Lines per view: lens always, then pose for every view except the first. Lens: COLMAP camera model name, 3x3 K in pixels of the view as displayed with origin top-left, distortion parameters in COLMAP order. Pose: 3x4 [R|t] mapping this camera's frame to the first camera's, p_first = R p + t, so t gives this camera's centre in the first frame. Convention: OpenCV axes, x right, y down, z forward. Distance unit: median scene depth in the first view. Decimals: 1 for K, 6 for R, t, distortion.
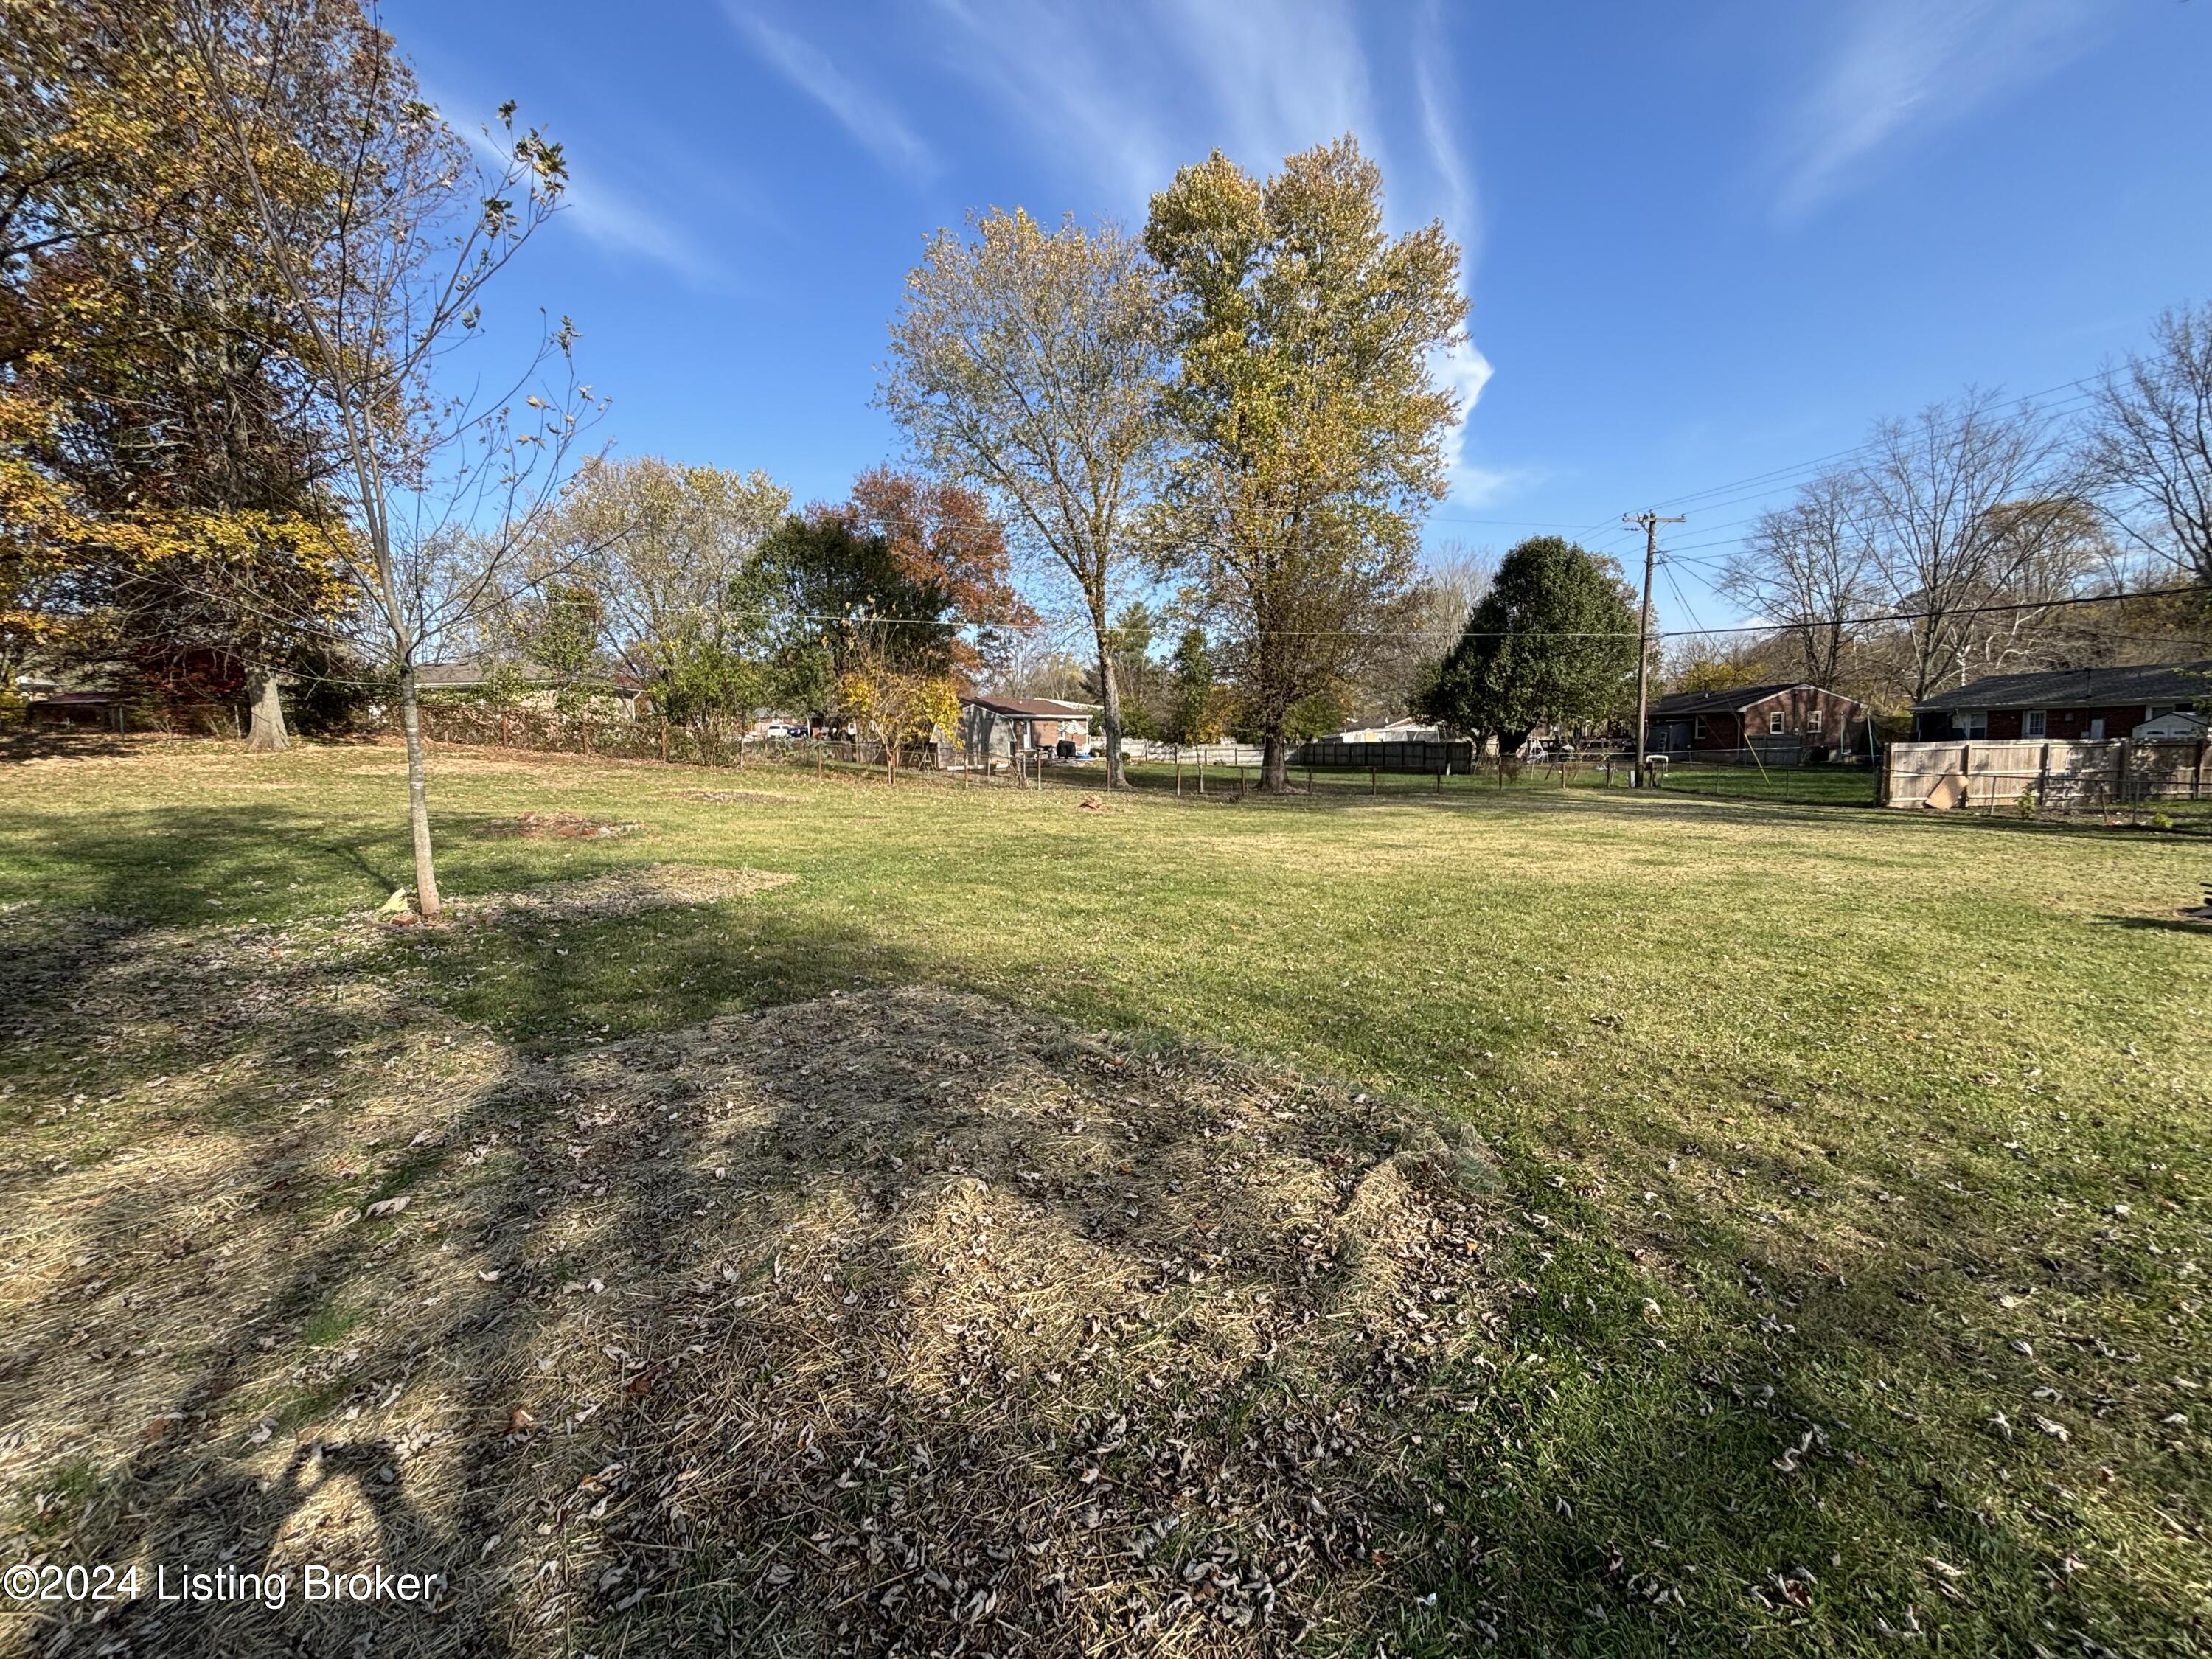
lens RADIAL K [[905.5, 0, 1099.0], [0, 905.5, 816.0], [0, 0, 1]] dist [0.002379, 0.000101]
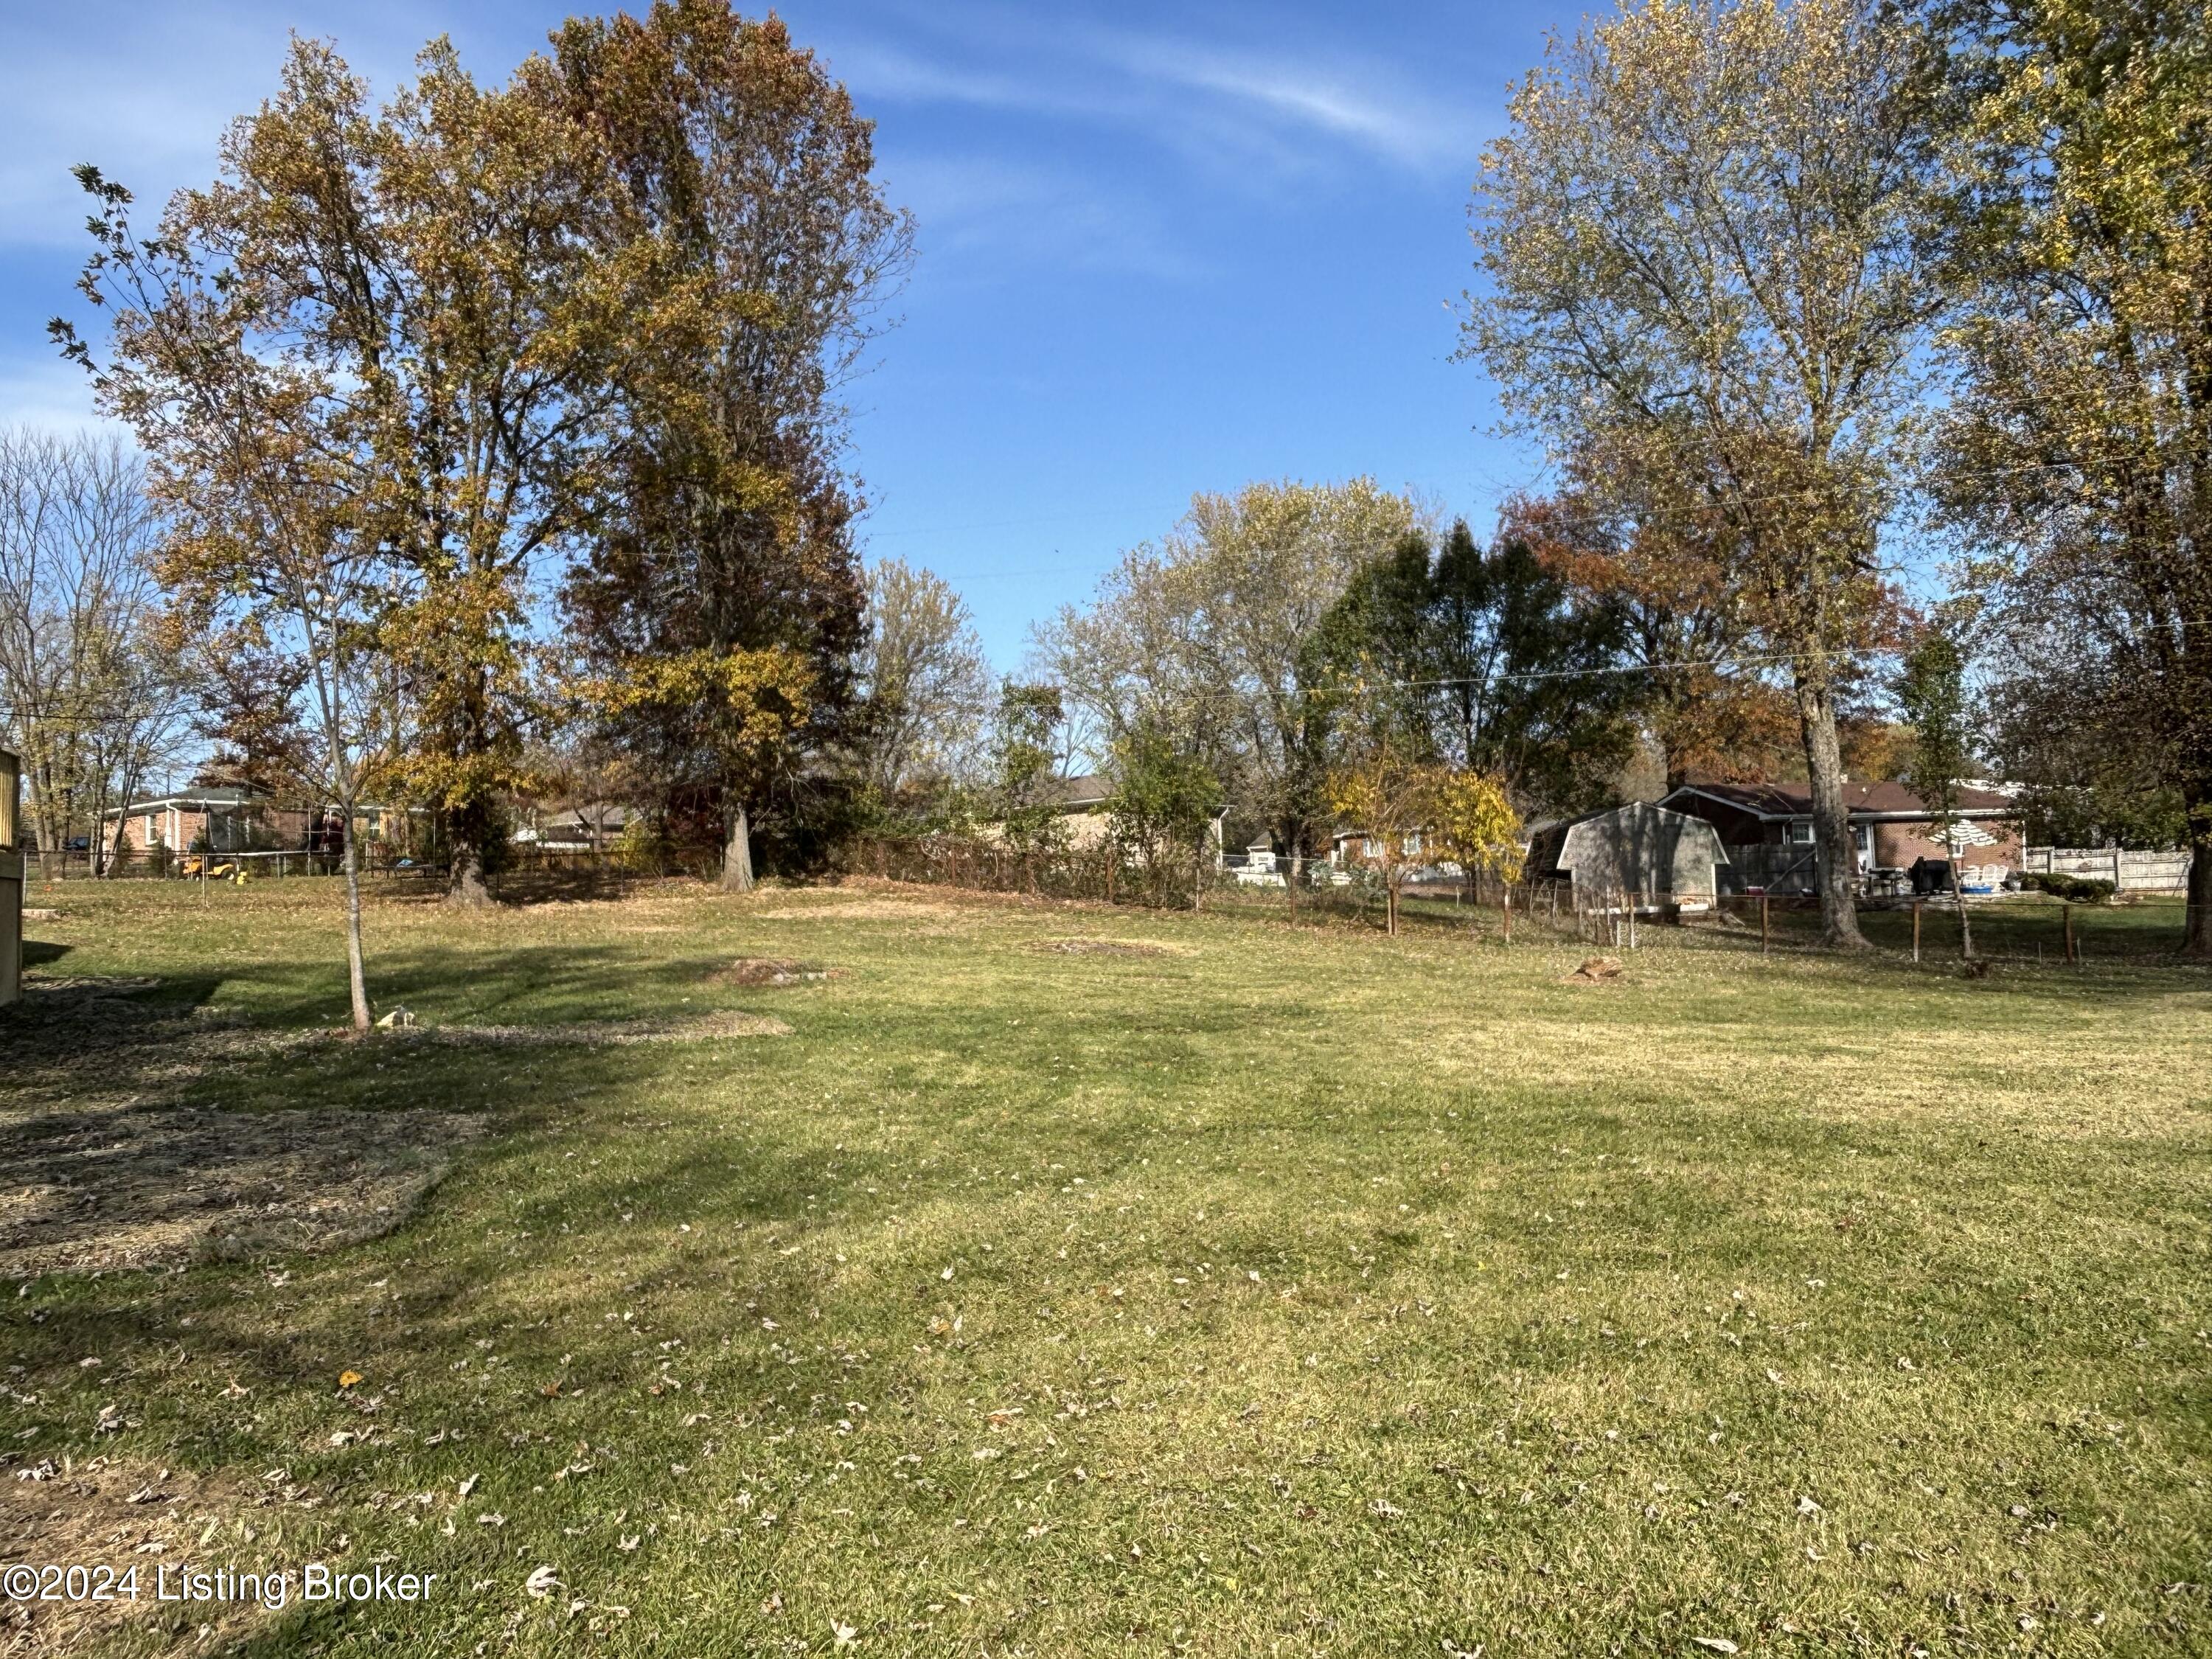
lens RADIAL K [[1496.2, 0, 1104.9], [0, 1496.2, 823.7], [0, 0, 1]] dist [0.005323, 0.001312]
pose [[0.738254, -0.043627, -0.673111, 0.252961], [-0.034687, 0.994130, -0.102477, 0.000912], [0.673631, 0.099003, 0.732407, 0.071791]]
